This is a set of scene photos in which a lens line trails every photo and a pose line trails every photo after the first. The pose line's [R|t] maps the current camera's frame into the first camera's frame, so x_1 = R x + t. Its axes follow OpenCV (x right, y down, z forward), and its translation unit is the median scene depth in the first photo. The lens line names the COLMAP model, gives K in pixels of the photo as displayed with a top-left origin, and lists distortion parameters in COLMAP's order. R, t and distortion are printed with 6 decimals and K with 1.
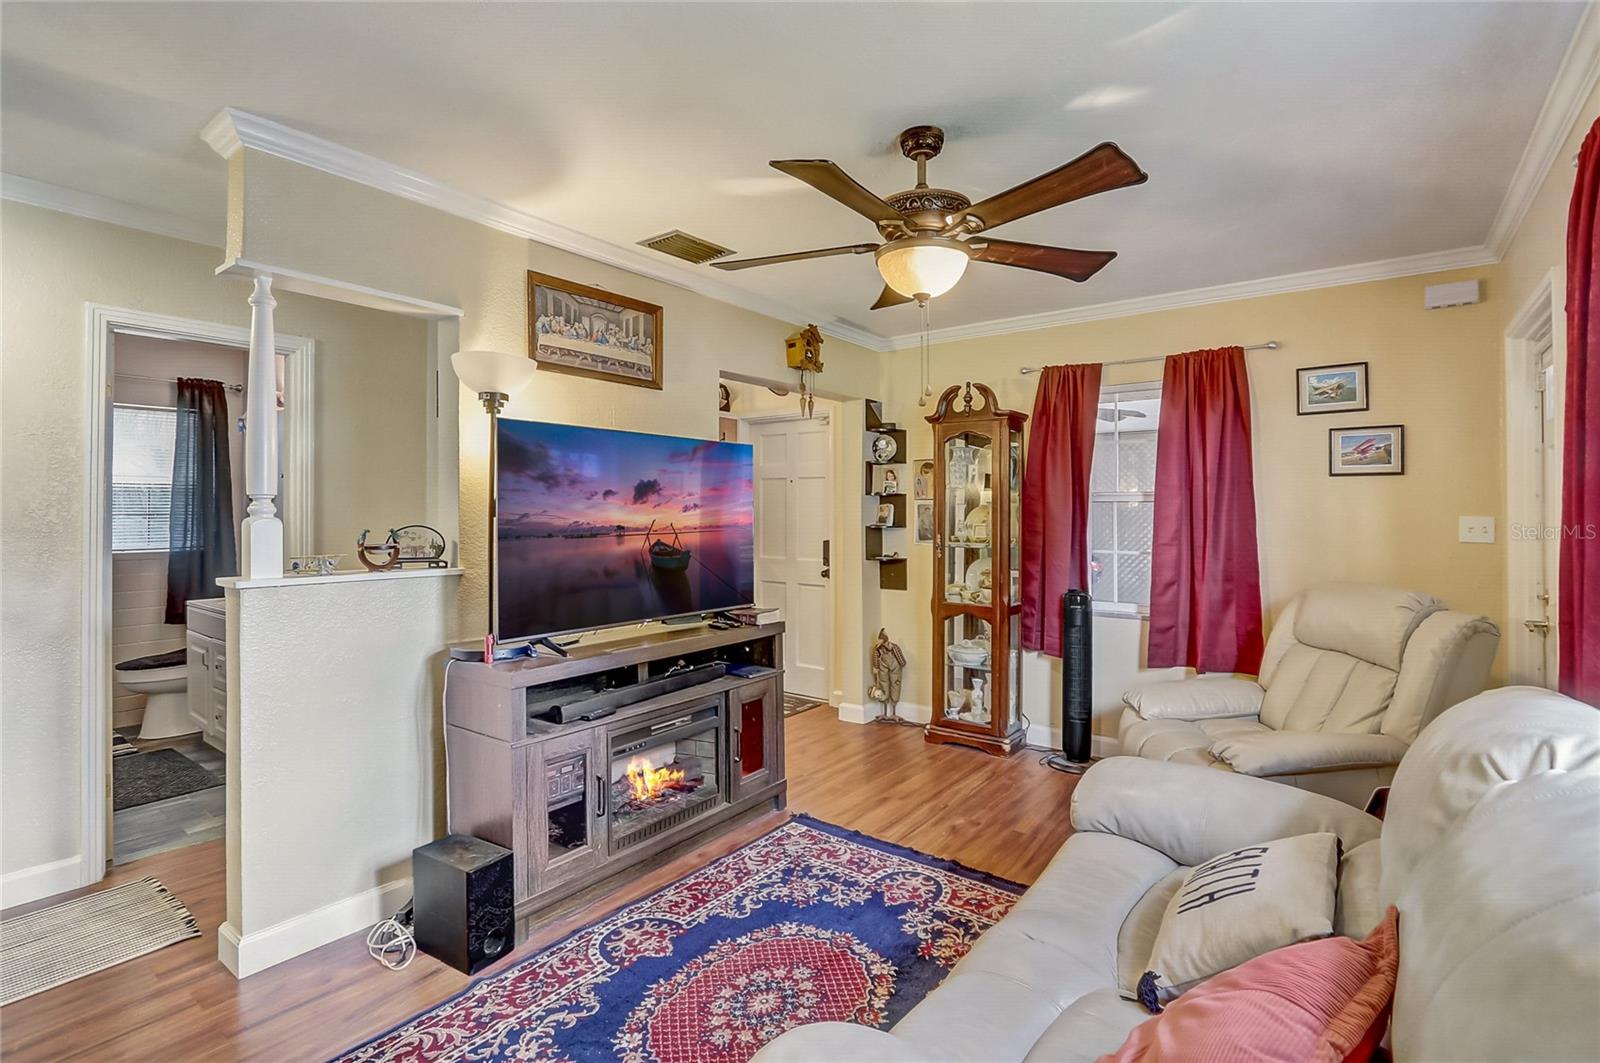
lens RADIAL K [[744.0, 0, 809.0], [0, 744.0, 523.9], [0, 0, 1]] dist [-0.014617, -0.000207]
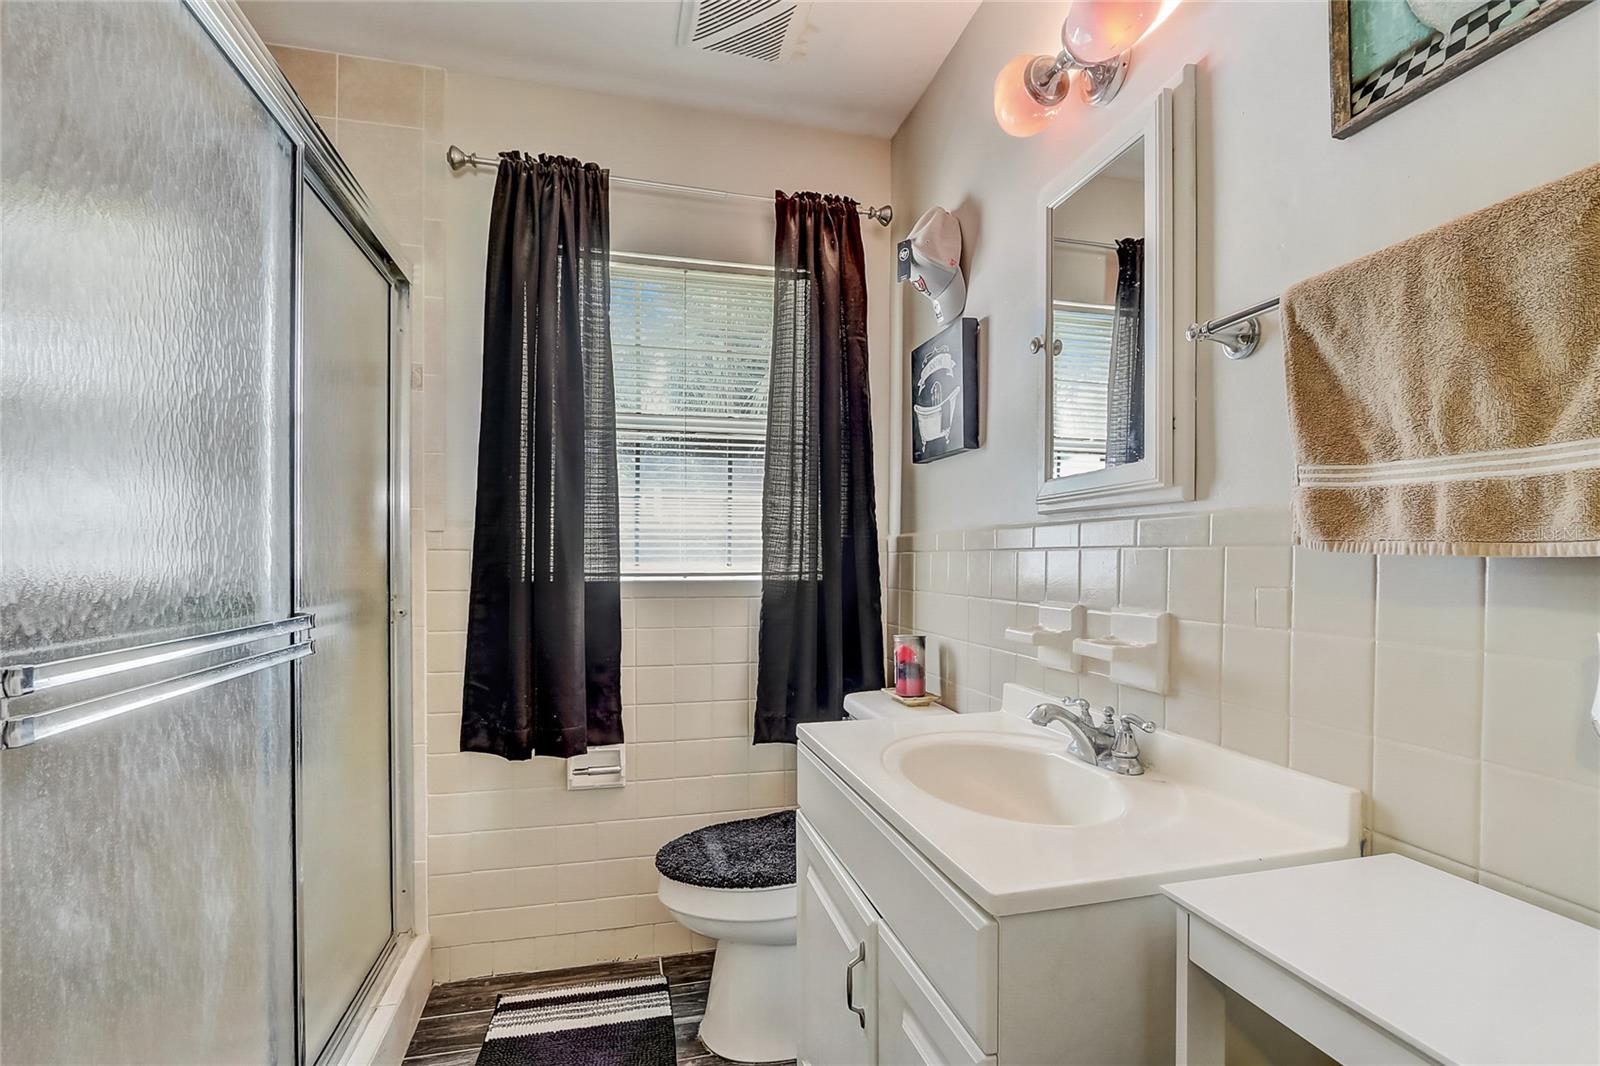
lens RADIAL K [[744.0, 0, 800.4], [0, 744.0, 545.1], [0, 0, 1]] dist [-0.014617, -0.000207]
pose [[0.775919, -0.005655, -0.630808, -0.555587], [-0.000705, 0.999951, -0.009831, 0.019491], [0.630833, 0.008073, 0.775877, 0.651124]]
